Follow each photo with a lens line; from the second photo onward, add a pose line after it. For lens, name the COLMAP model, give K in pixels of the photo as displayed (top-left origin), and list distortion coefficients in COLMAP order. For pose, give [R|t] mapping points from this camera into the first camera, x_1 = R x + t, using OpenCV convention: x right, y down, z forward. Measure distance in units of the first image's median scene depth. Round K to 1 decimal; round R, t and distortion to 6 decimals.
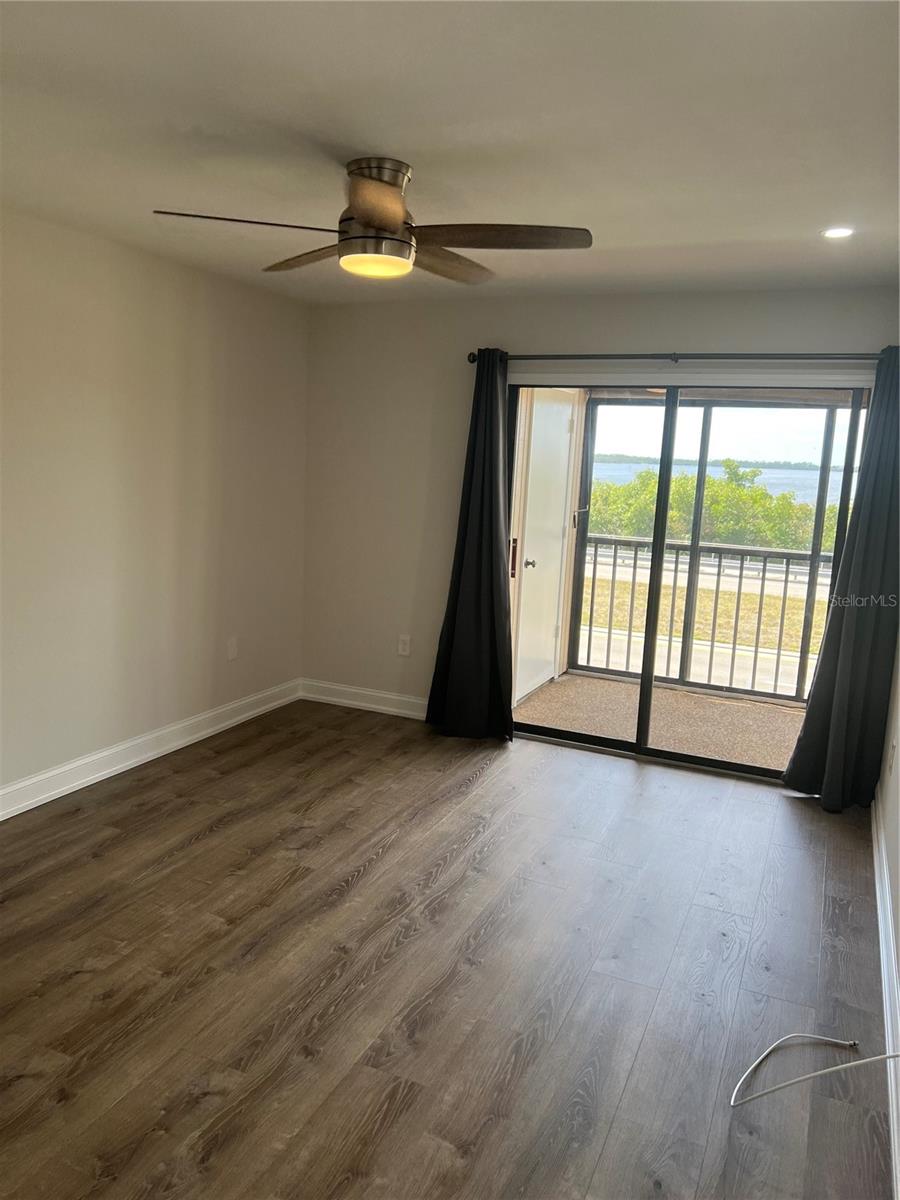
lens RADIAL K [[919.0, 0, 449.4], [0, 919.0, 599.8], [0, 0, 1]] dist [-0.016032, -0.008315]
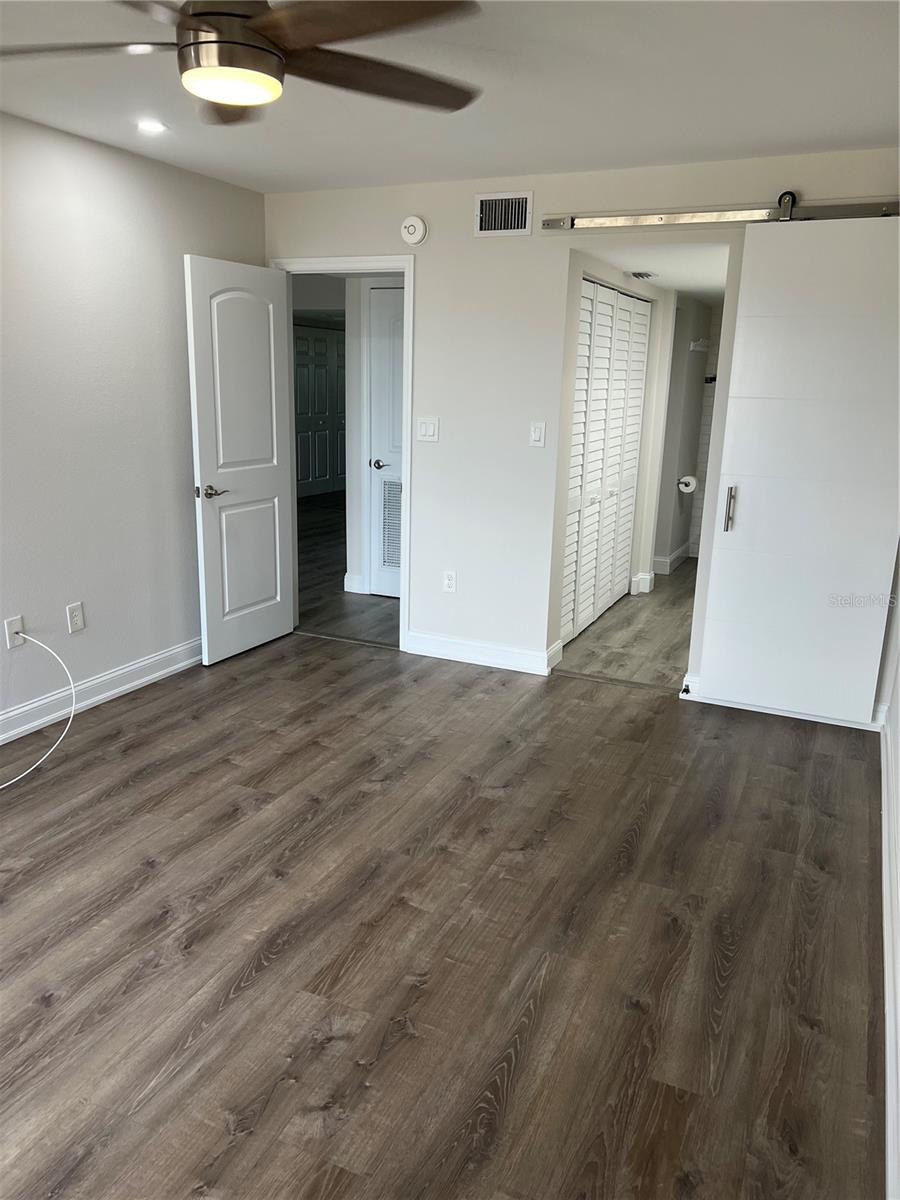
lens RADIAL K [[919.0, 0, 449.5], [0, 919.0, 601.0], [0, 0, 1]] dist [-0.016032, -0.008315]
pose [[-0.996890, -0.078709, -0.003990, -0.267160], [-0.074125, 0.919227, 0.386689, -0.271540], [-0.026768, 0.385782, -0.922202, 1.764990]]
